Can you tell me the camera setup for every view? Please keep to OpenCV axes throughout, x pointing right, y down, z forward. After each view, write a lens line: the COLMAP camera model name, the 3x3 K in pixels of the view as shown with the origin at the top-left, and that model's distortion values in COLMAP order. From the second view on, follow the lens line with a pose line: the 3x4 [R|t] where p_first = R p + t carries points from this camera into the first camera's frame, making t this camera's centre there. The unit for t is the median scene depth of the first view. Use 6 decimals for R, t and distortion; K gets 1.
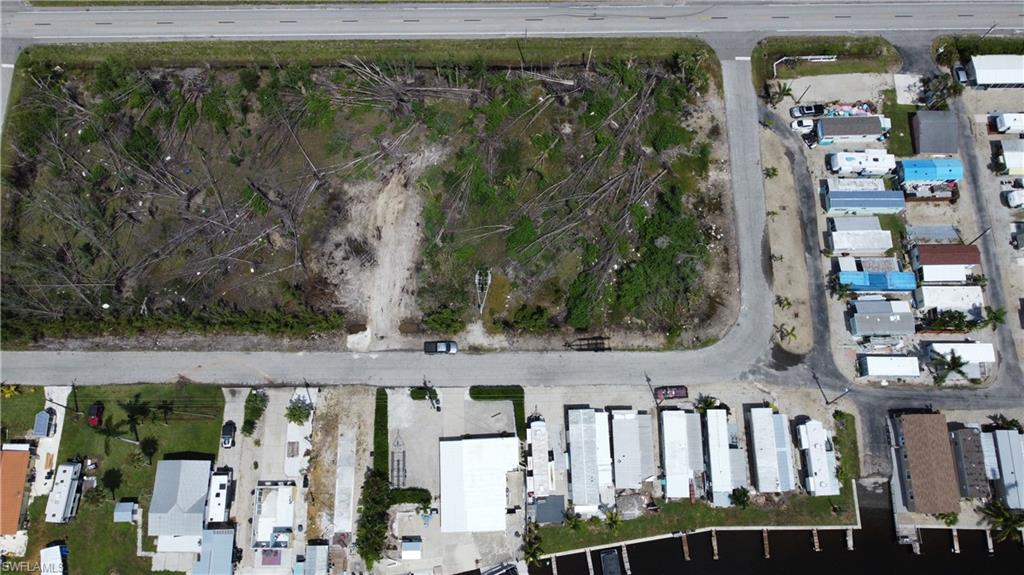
lens RADIAL K [[753.5, 0, 516.1], [0, 753.5, 238.6], [0, 0, 1]] dist [0.051202, -0.027737]
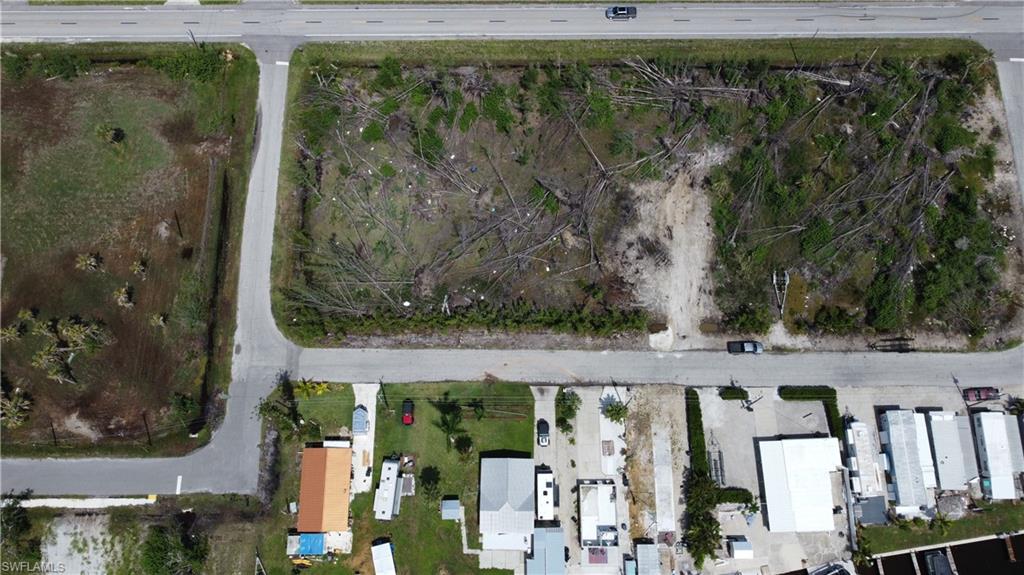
lens RADIAL K [[753.5, 0, 516.1], [0, 753.5, 238.6], [0, 0, 1]] dist [0.051202, -0.027737]
pose [[0.999685, 0.005568, 0.024477, -0.421519], [-0.005621, 0.999982, 0.002109, -0.000440], [-0.024465, -0.002246, 0.999698, 0.004047]]
